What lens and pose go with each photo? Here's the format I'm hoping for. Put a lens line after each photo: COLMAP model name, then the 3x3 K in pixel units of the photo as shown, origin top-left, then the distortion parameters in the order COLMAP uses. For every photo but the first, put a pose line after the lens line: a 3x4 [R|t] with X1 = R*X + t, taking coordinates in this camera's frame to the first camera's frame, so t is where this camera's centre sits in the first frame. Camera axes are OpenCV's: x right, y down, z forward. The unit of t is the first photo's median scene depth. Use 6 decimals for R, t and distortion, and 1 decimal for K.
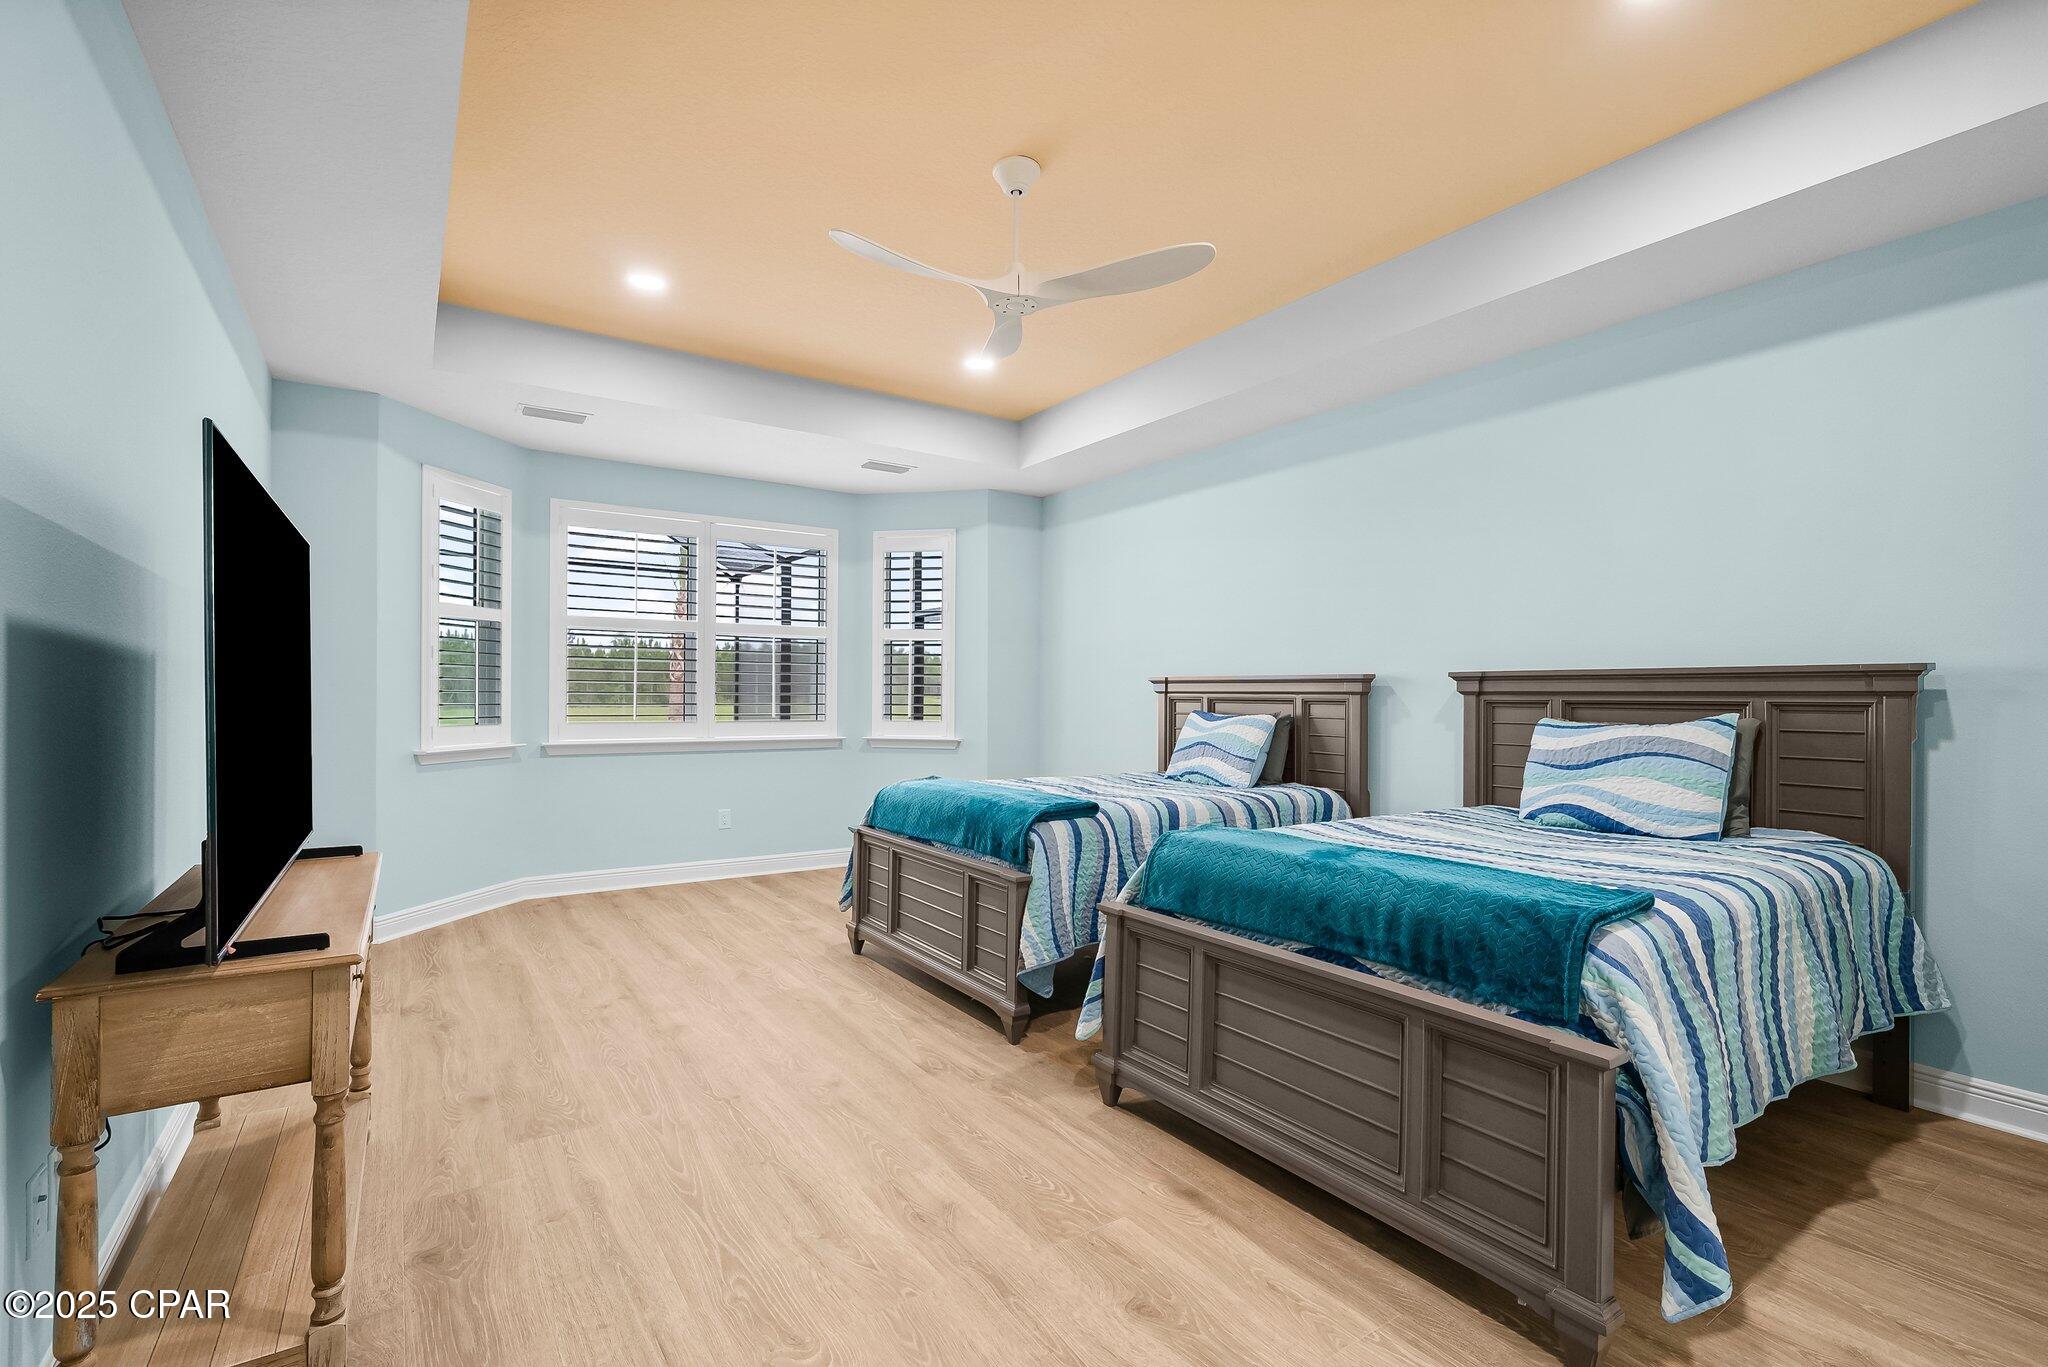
lens RADIAL K [[928.4, 0, 1026.3], [0, 928.4, 698.7], [0, 0, 1]] dist [0.000728, 0.000371]
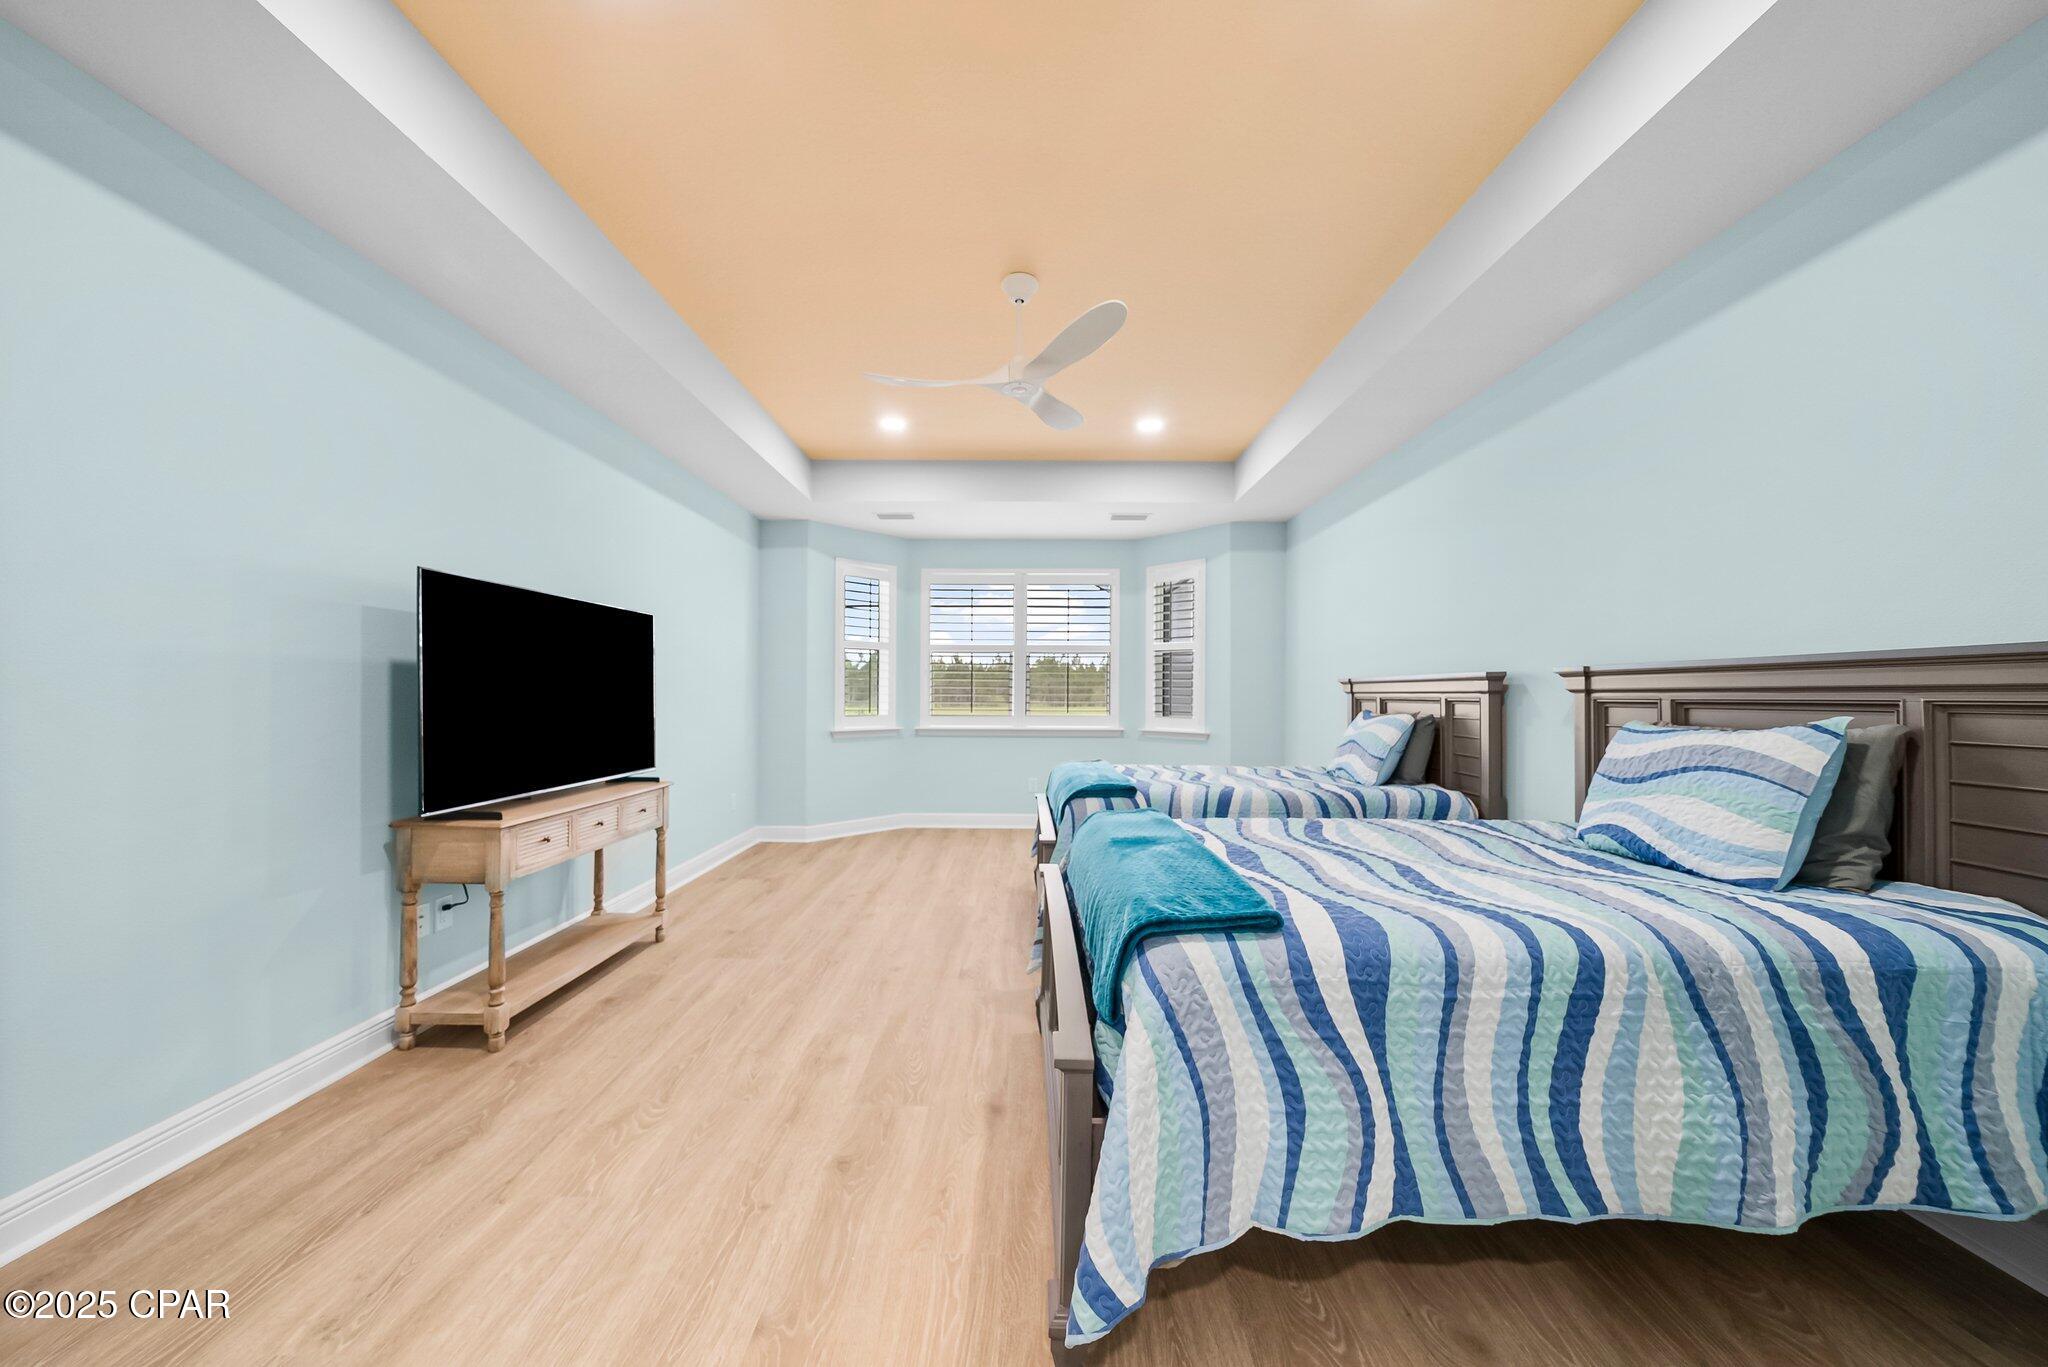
lens RADIAL K [[728.2, 0, 1021.8], [0, 728.2, 692.1], [0, 0, 1]] dist [-0.004465, -0.000265]
pose [[0.822080, -0.004790, -0.569352, 0.466101], [-0.001708, 0.999939, -0.010879, 0.003369], [0.569370, 0.009916, 0.822022, 0.152733]]
